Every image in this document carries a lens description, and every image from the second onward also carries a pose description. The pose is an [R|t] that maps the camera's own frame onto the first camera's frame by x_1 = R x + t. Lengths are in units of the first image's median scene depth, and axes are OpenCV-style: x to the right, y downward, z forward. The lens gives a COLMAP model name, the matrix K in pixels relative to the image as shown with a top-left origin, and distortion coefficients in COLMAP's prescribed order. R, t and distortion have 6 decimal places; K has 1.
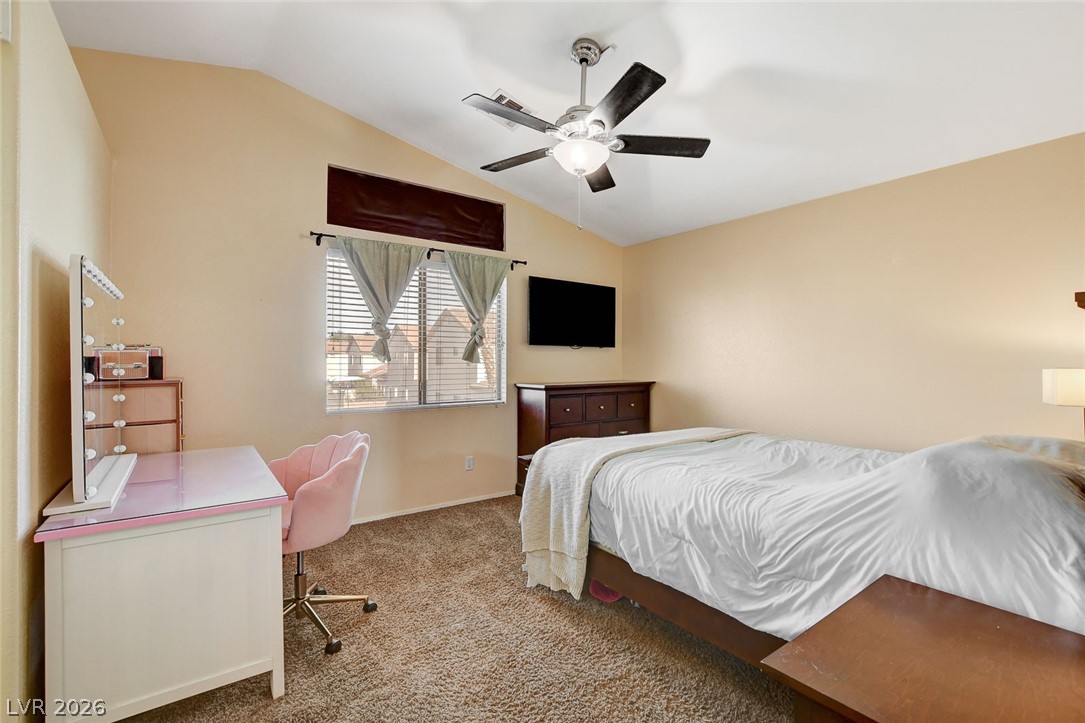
lens RADIAL K [[482.5, 0, 538.8], [0, 482.5, 357.7], [0, 0, 1]] dist [-0.028625, 0.001026]
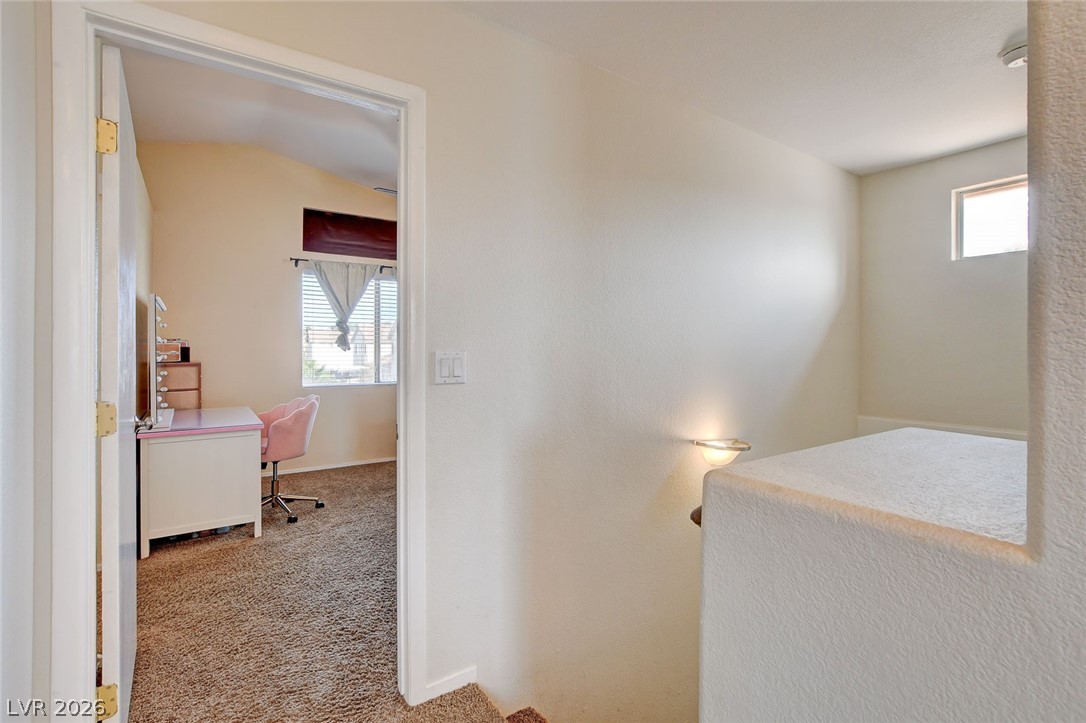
lens RADIAL K [[511.8, 0, 543.2], [0, 511.8, 346.4], [0, 0, 1]] dist [-0.018153, 0.000083]
pose [[0.999513, -0.001246, -0.031184, 0.373767], [0.001227, 0.999999, -0.000605, -0.001955], [0.031185, 0.000566, 0.999513, -0.564324]]
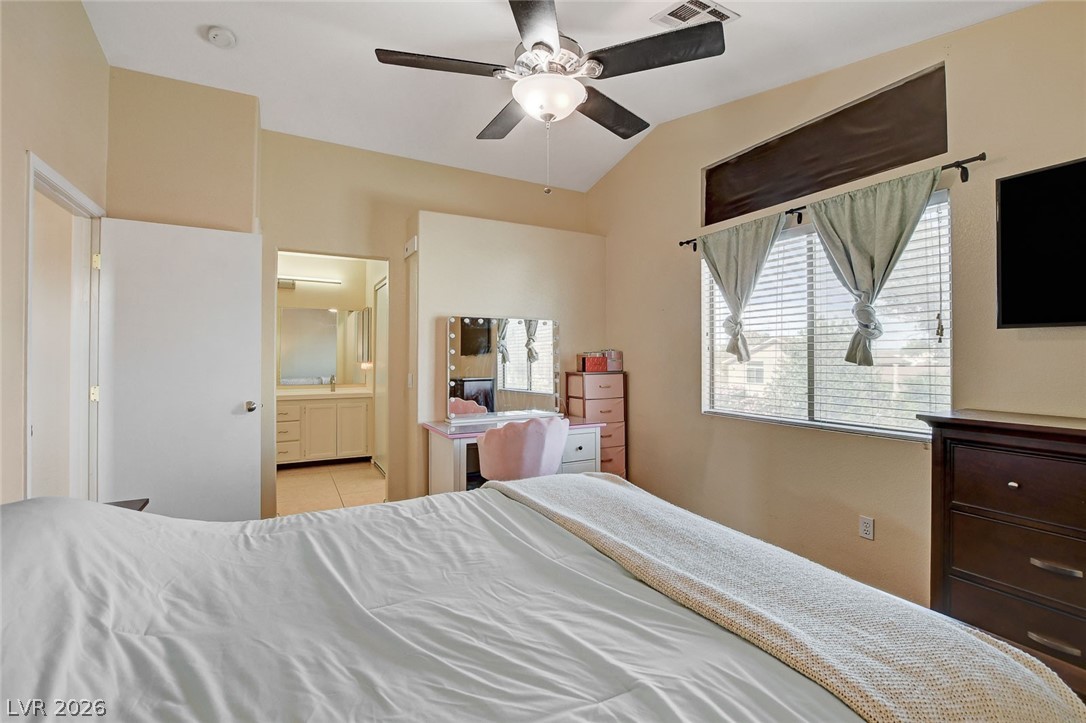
lens RADIAL K [[482.9, 0, 539.3], [0, 482.9, 357.7], [0, 0, 1]] dist [-0.028625, 0.001026]
pose [[-0.143909, -0.007991, -0.989559, 0.783473], [-0.005267, 0.999959, -0.007309, 0.012399], [0.989577, 0.004160, -0.143945, 1.009866]]
